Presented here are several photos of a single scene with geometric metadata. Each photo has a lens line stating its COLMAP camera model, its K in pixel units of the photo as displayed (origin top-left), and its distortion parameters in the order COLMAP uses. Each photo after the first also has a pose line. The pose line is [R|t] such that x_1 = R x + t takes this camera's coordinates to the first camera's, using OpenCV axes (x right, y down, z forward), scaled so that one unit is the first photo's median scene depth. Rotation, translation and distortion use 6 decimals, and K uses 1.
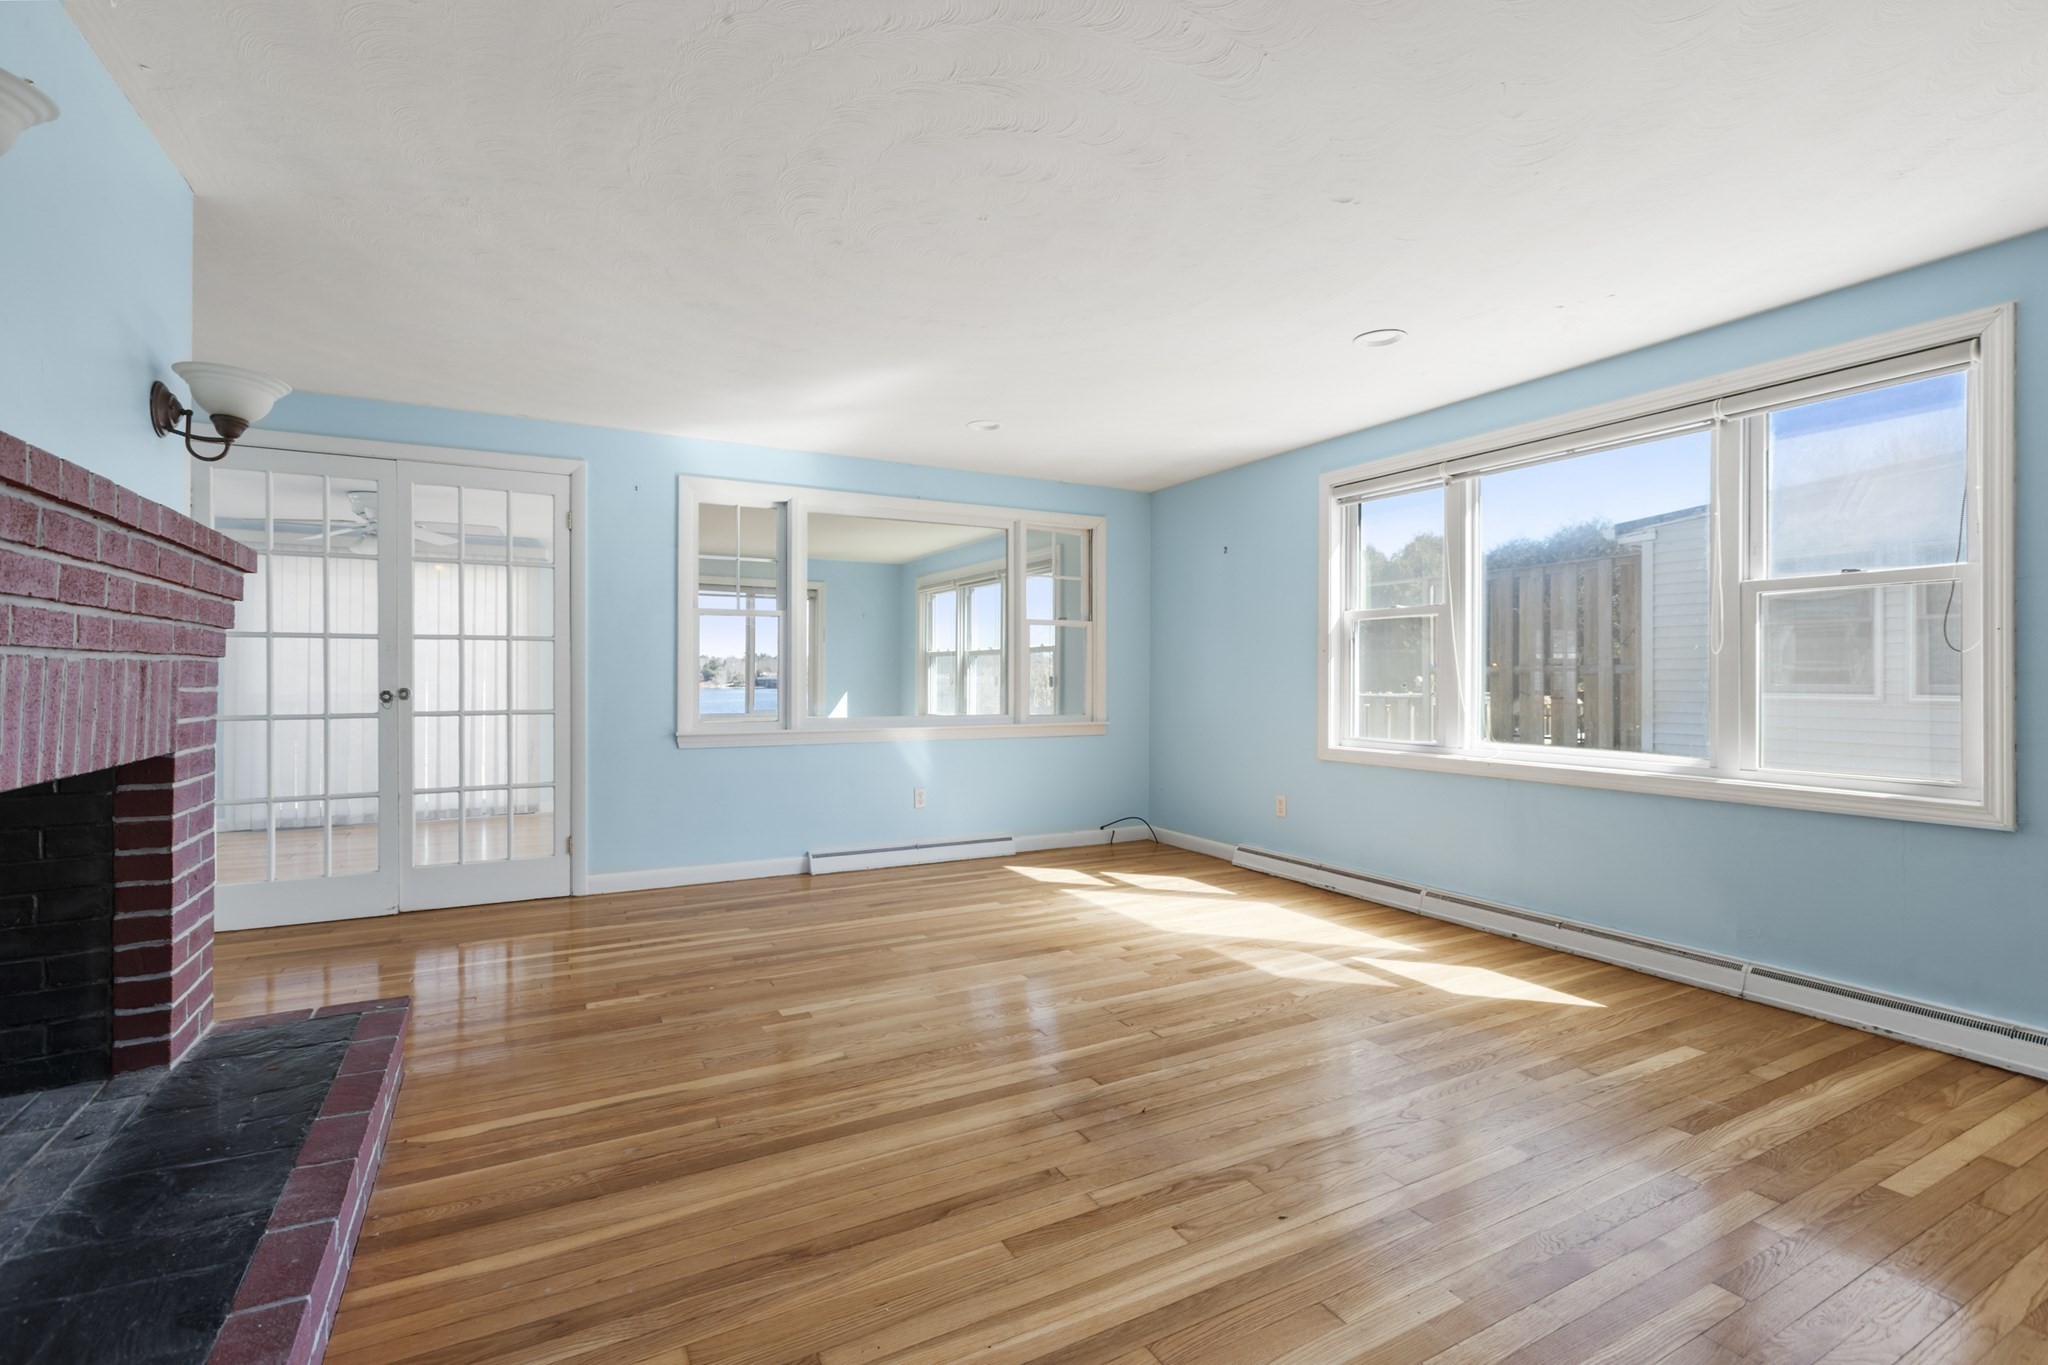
lens RADIAL K [[921.7, 0, 1021.5], [0, 921.7, 676.9], [0, 0, 1]] dist [-0.000326, 0.000303]
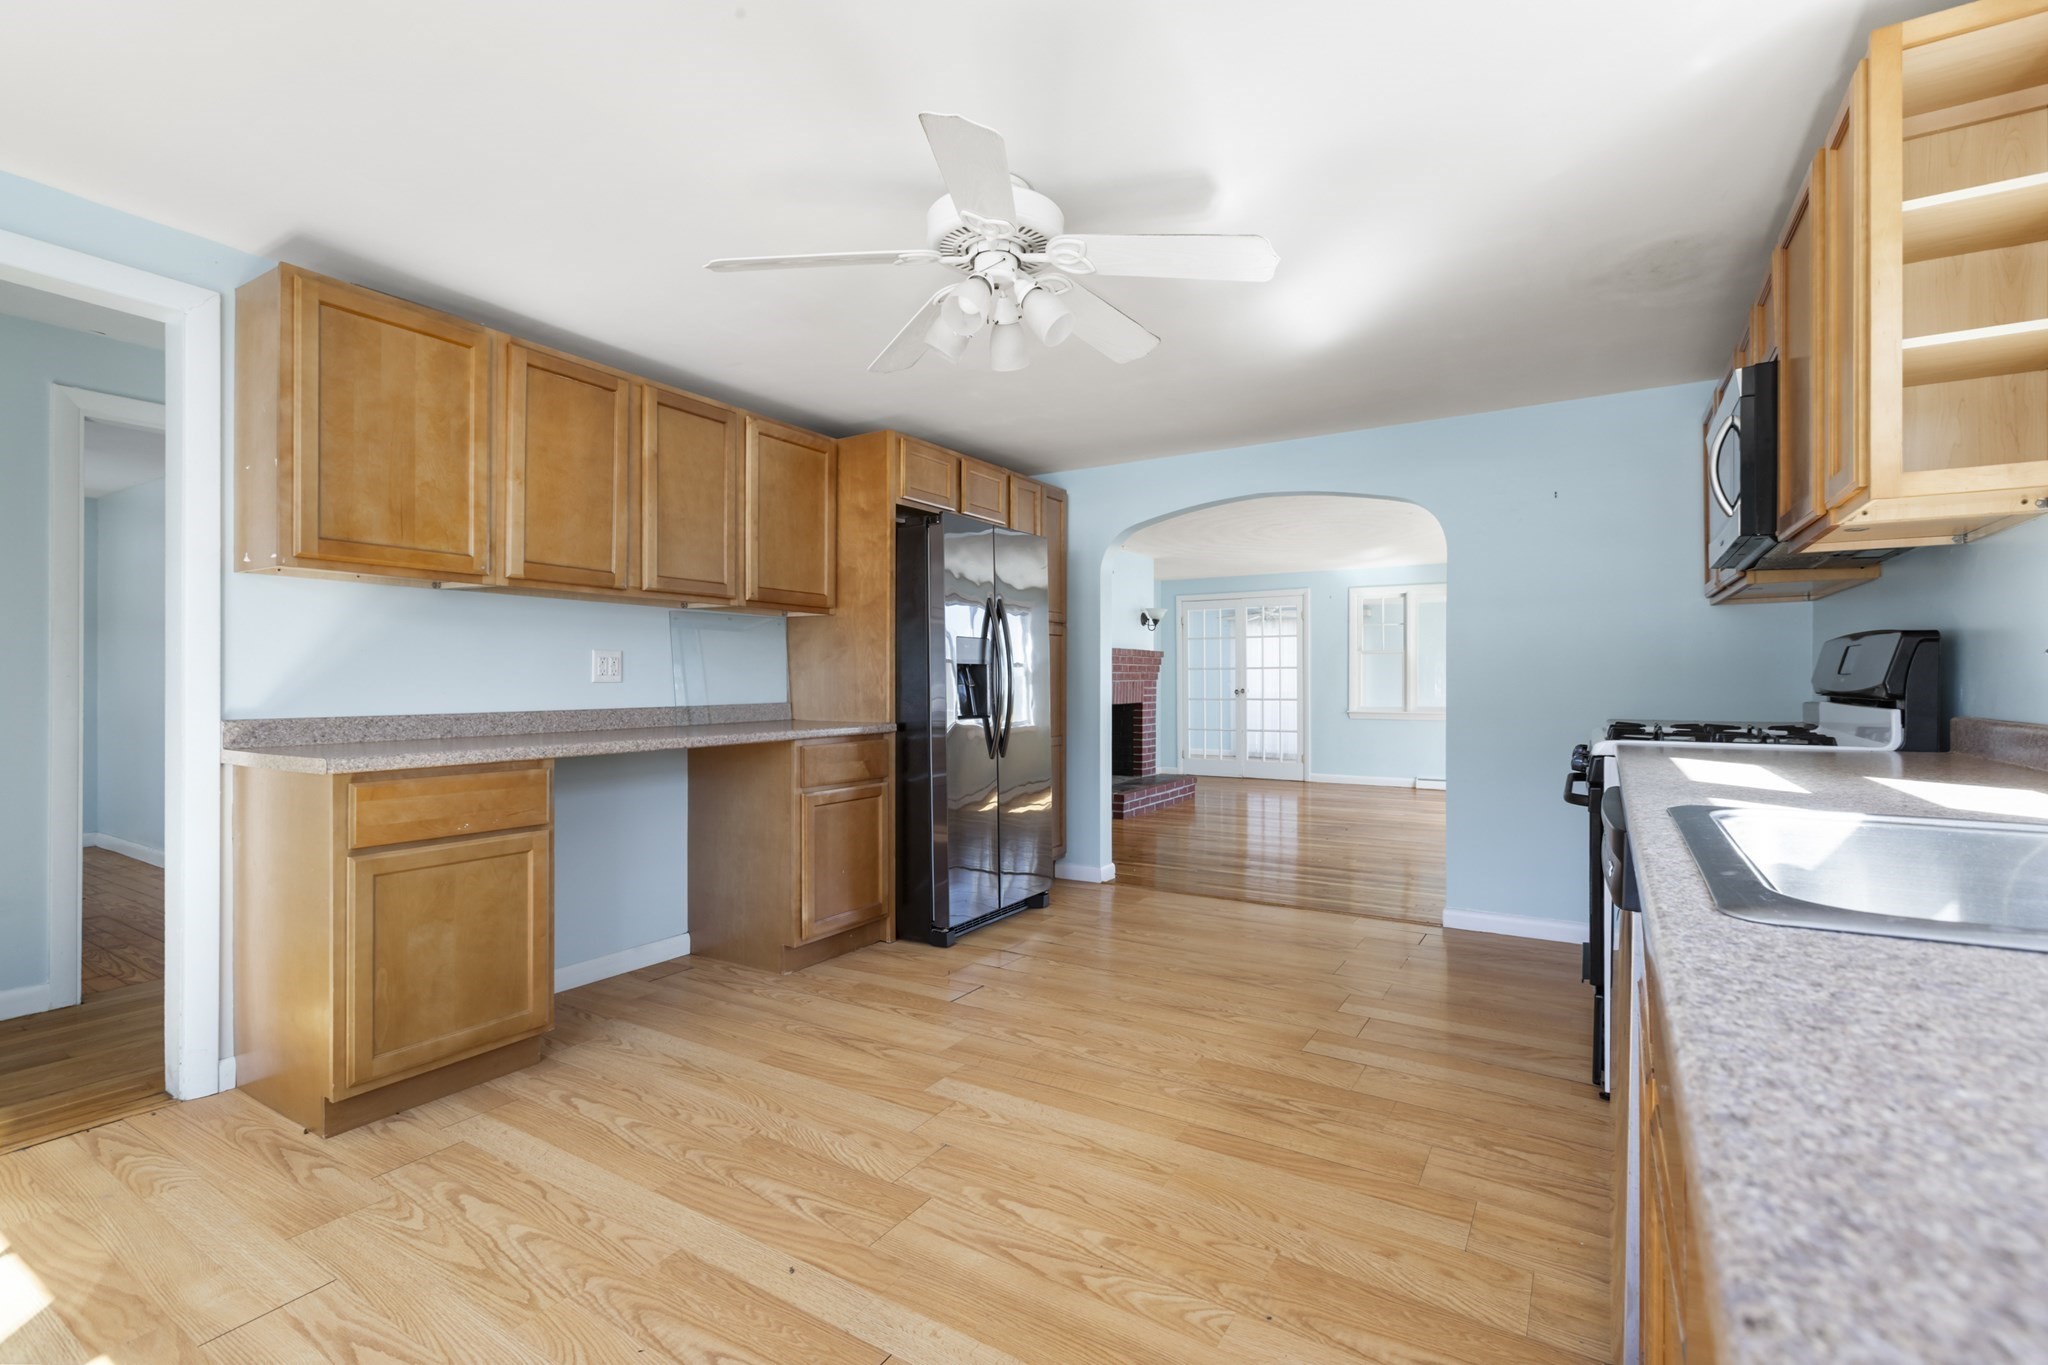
lens RADIAL K [[915.7, 0, 1018.4], [0, 915.7, 676.7], [0, 0, 1]] dist [-0.001053, 0.000201]
pose [[0.492747, -0.005228, -0.870157, 1.547991], [0.000817, 0.999984, -0.005545, -0.009284], [0.870172, 0.002022, 0.492743, -0.990786]]
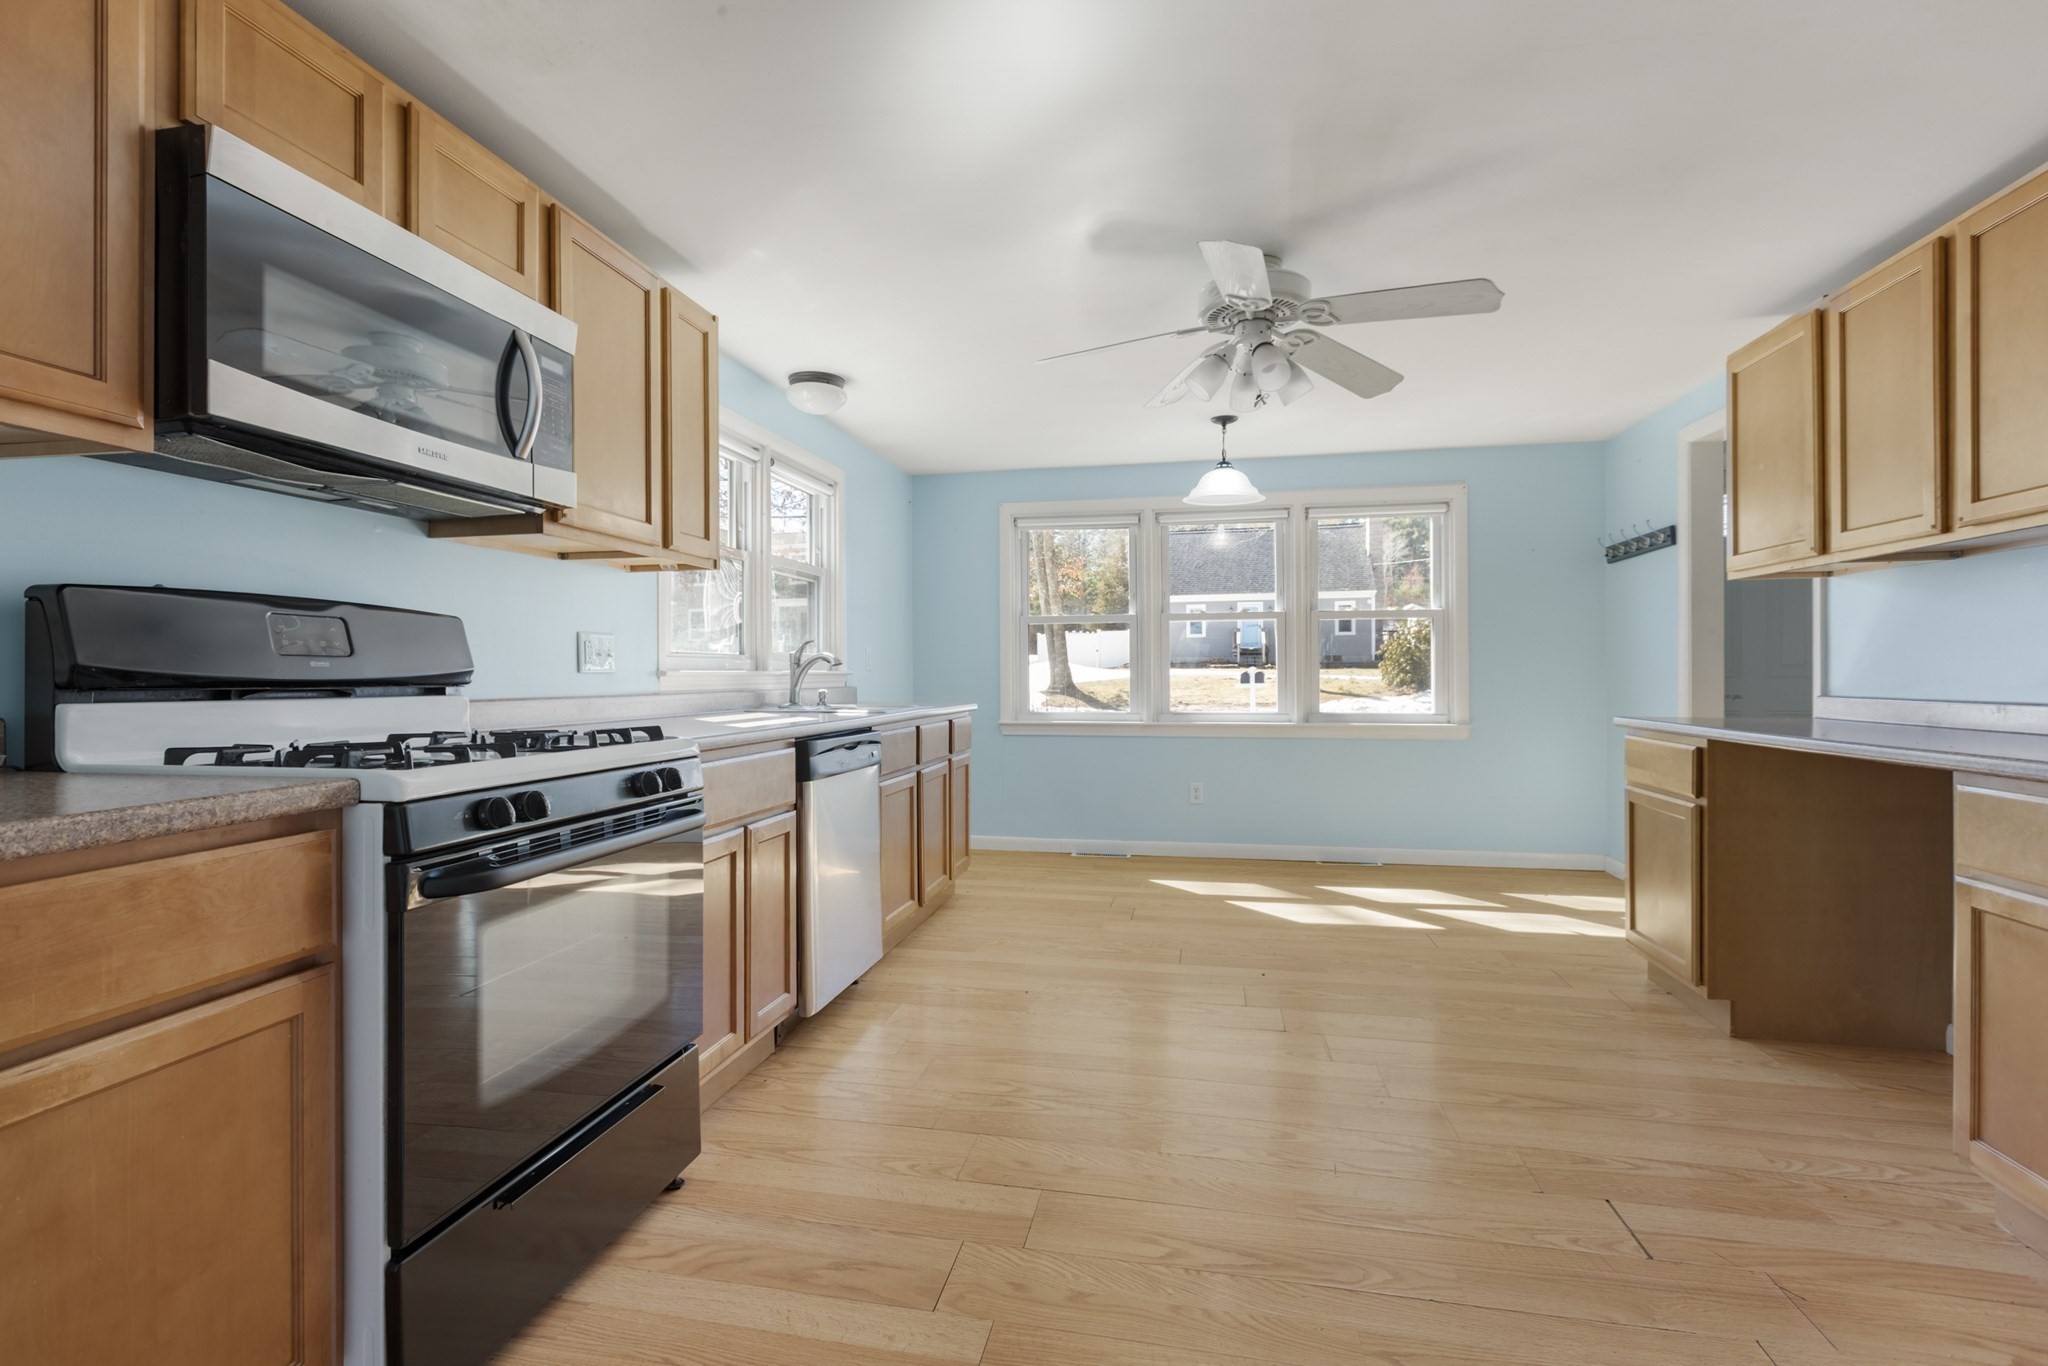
lens RADIAL K [[921.7, 0, 1021.5], [0, 921.7, 677.4], [0, 0, 1]] dist [-0.000326, 0.000303]
pose [[-0.768284, 0.000065, 0.640109, 0.590201], [0.003921, 0.999982, 0.004604, -0.004679], [-0.640097, 0.006047, -0.768270, 0.093223]]
